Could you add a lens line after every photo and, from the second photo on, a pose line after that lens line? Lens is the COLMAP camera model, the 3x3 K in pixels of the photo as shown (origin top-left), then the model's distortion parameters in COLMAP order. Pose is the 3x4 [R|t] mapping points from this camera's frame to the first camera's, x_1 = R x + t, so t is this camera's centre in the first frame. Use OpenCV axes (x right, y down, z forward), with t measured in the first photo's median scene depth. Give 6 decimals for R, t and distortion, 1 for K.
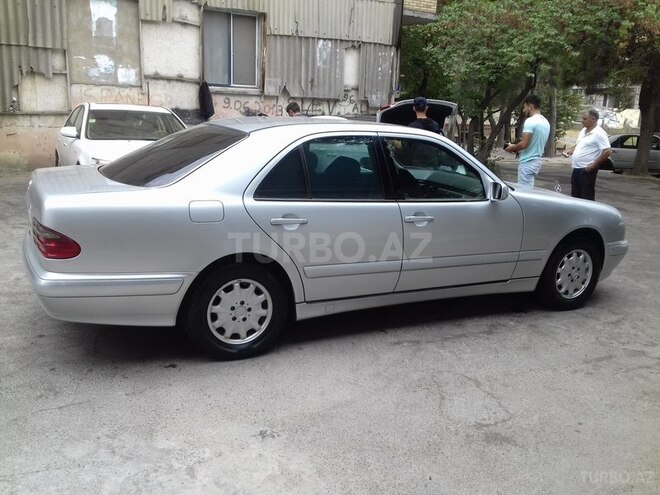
lens RADIAL K [[602.7, 0, 327.4], [0, 602.7, 253.3], [0, 0, 1]] dist [0.080901, -0.155487]
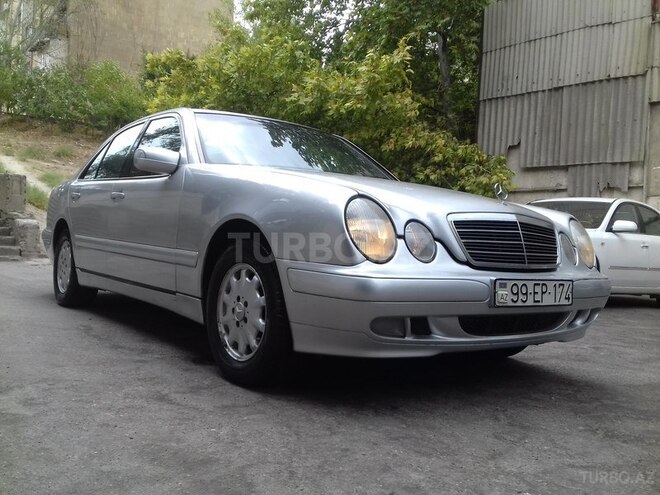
lens RADIAL K [[602.7, 0, 327.4], [0, 602.7, 253.3], [0, 0, 1]] dist [0.080901, -0.155487]
pose [[0.171194, -0.019106, -0.985052, 0.337952], [-0.279282, 0.957861, -0.067116, 0.000179], [0.944825, 0.286597, 0.158644, 0.356931]]
